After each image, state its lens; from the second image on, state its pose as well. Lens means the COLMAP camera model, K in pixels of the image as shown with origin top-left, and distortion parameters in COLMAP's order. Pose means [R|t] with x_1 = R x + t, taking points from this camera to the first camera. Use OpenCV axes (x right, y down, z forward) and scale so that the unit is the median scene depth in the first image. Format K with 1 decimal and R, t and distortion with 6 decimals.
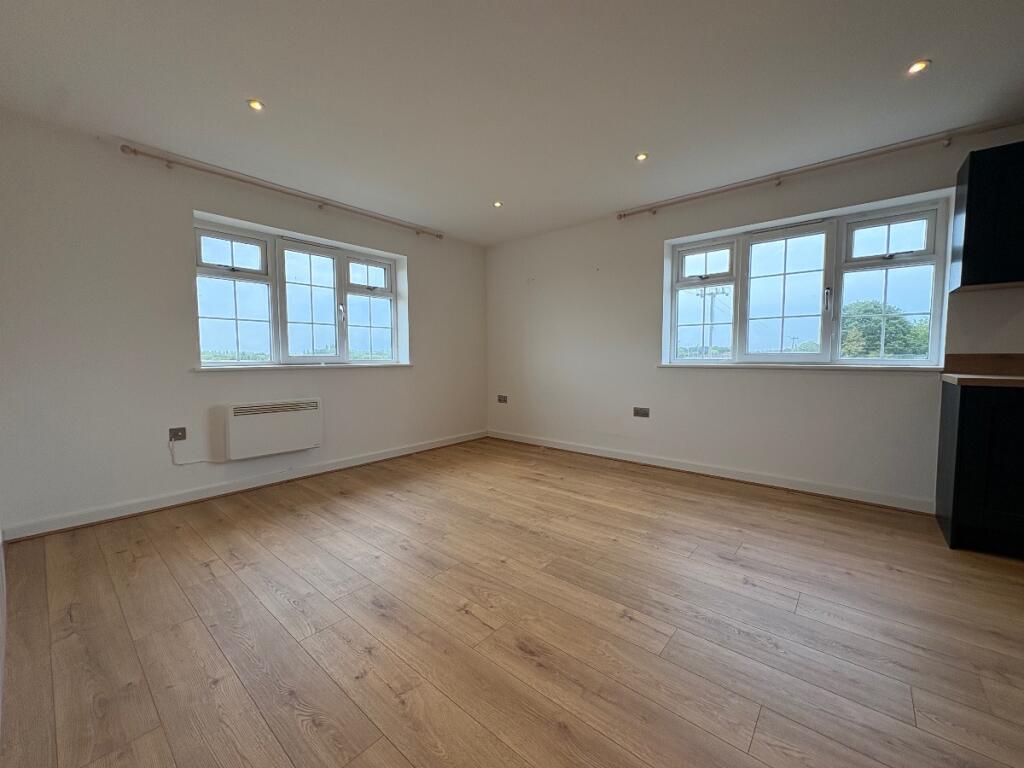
lens RADIAL K [[408.8, 0, 512.0], [0, 408.8, 384.0], [0, 0, 1]] dist [0.000931, -0.000336]
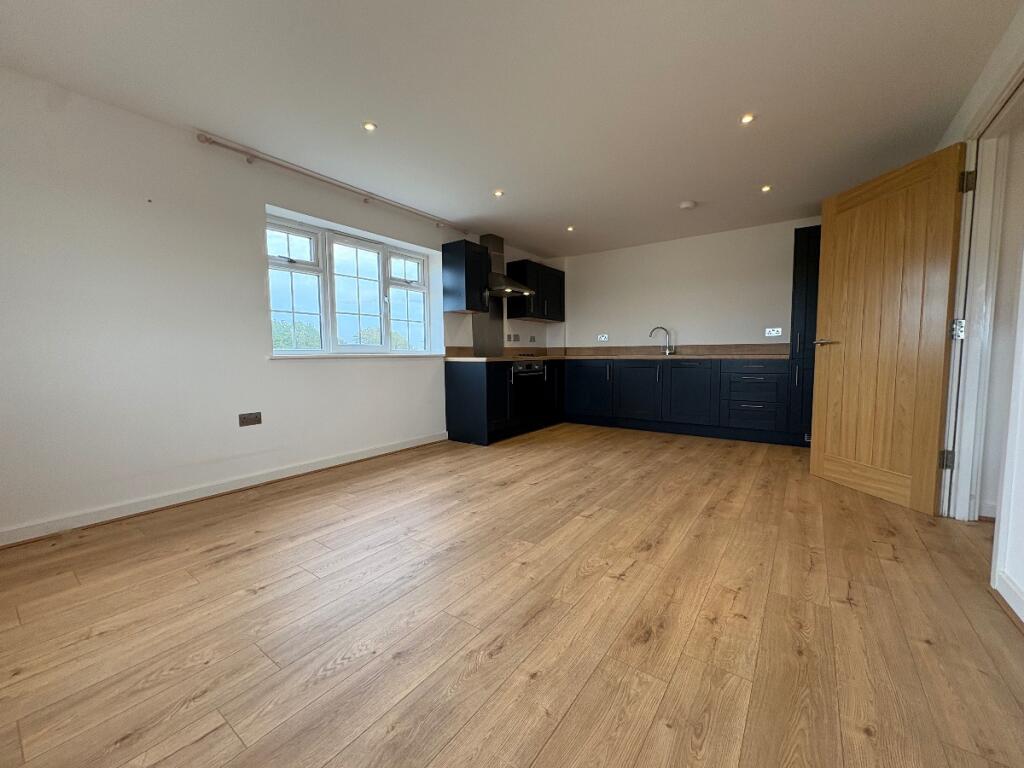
lens RADIAL K [[408.8, 0, 512.0], [0, 408.8, 384.0], [0, 0, 1]] dist [0.000931, -0.000336]
pose [[-0.079998, -0.068278, 0.994454, -0.730905], [0.076652, 0.994276, 0.074432, -0.022834], [-0.993843, 0.082181, -0.074307, 0.873535]]
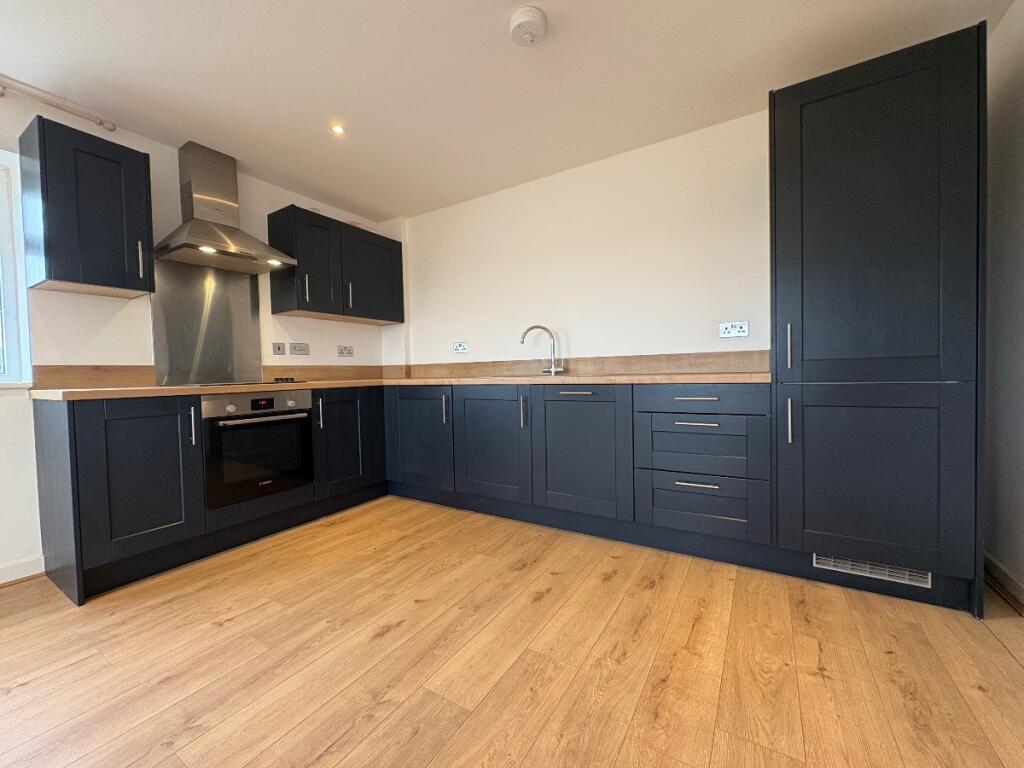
lens RADIAL K [[408.8, 0, 512.0], [0, 408.8, 384.0], [0, 0, 1]] dist [0.000931, -0.000336]
pose [[-0.151229, -0.020787, 0.988280, 0.146987], [0.090385, 0.995300, 0.034765, 0.018496], [-0.984358, 0.094583, -0.148639, 0.217603]]
